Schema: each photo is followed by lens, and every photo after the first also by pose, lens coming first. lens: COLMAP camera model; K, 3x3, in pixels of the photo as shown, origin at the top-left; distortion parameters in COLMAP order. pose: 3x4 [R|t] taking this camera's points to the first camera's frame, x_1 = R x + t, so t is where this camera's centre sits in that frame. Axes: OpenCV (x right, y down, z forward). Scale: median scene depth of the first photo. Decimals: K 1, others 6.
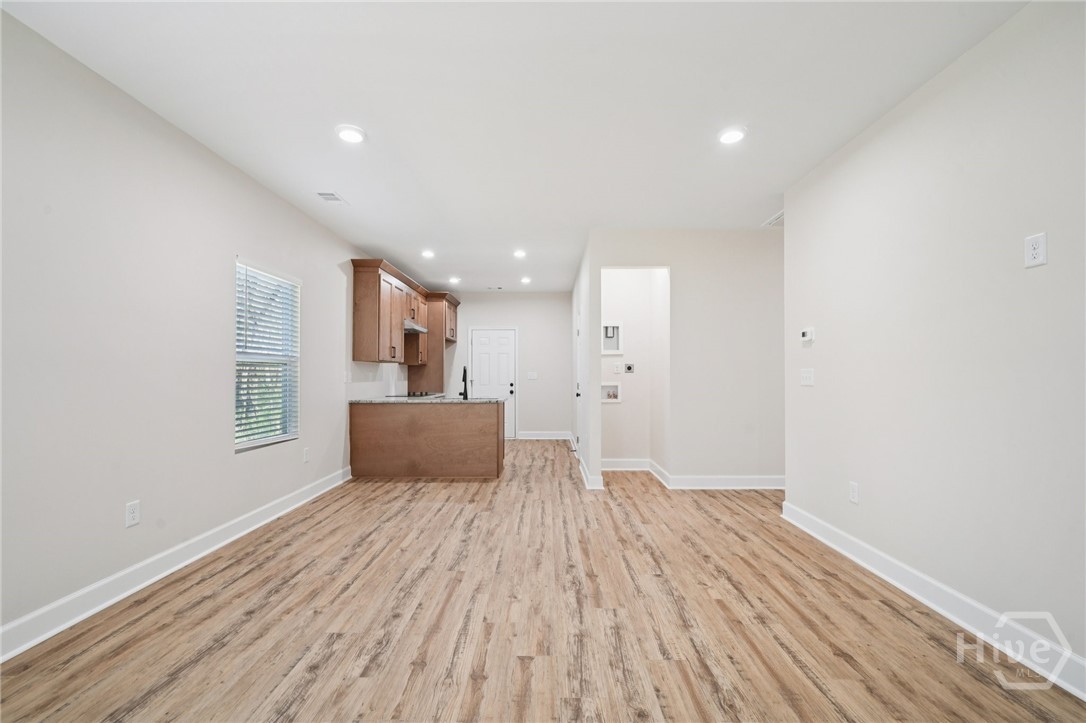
lens RADIAL K [[464.5, 0, 543.0], [0, 464.5, 361.5], [0, 0, 1]] dist [0.011041, -0.000144]
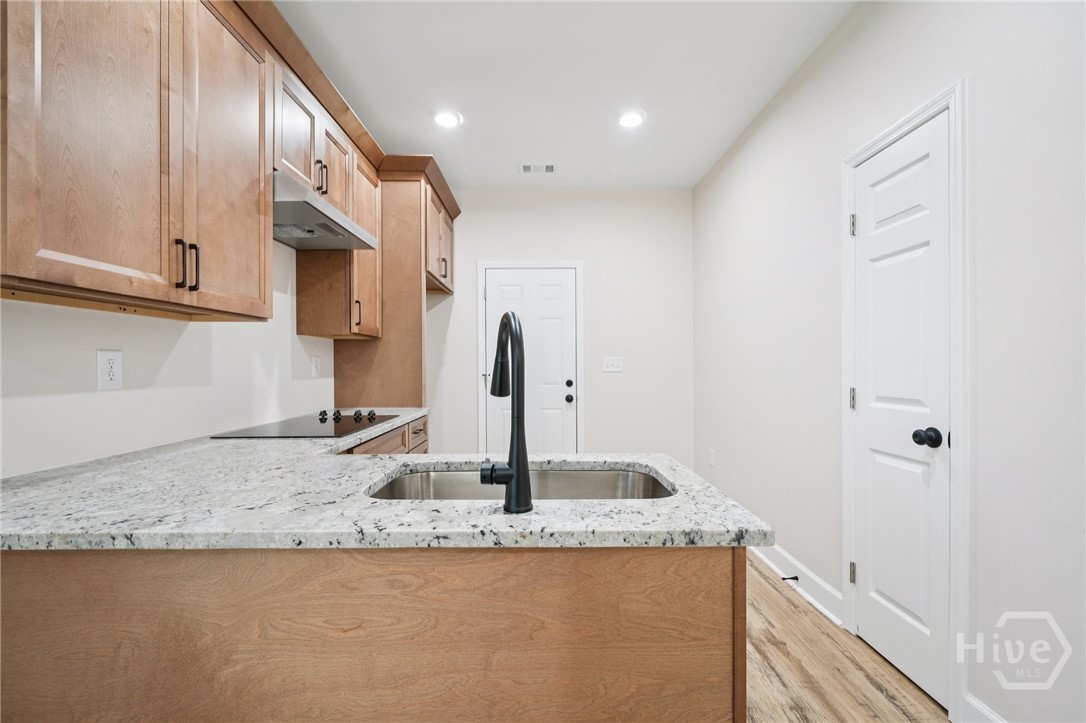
lens RADIAL K [[451.6, 0, 543.0], [0, 451.6, 361.5], [0, 0, 1]] dist [0.001054, 0.000147]
pose [[0.999811, -0.003851, 0.019070, -0.295386], [0.003378, 0.999688, 0.024743, 0.046207], [-0.019159, -0.024674, 0.999512, 1.537296]]
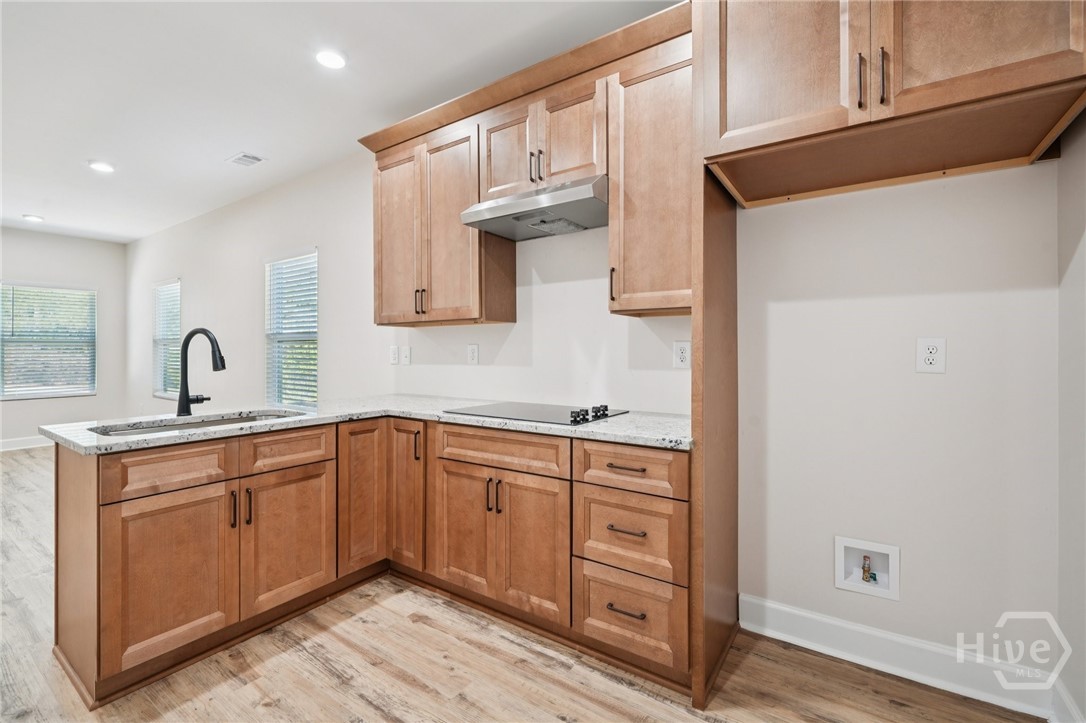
lens RADIAL K [[471.1, 0, 543.0], [0, 471.1, 361.5], [0, 0, 1]] dist [-0.010215, -0.000127]
pose [[-0.550086, 0.011144, -0.835033, -0.001170], [0.024417, 0.999698, -0.002743, 0.087049], [0.834751, -0.021898, -0.550193, 2.698468]]
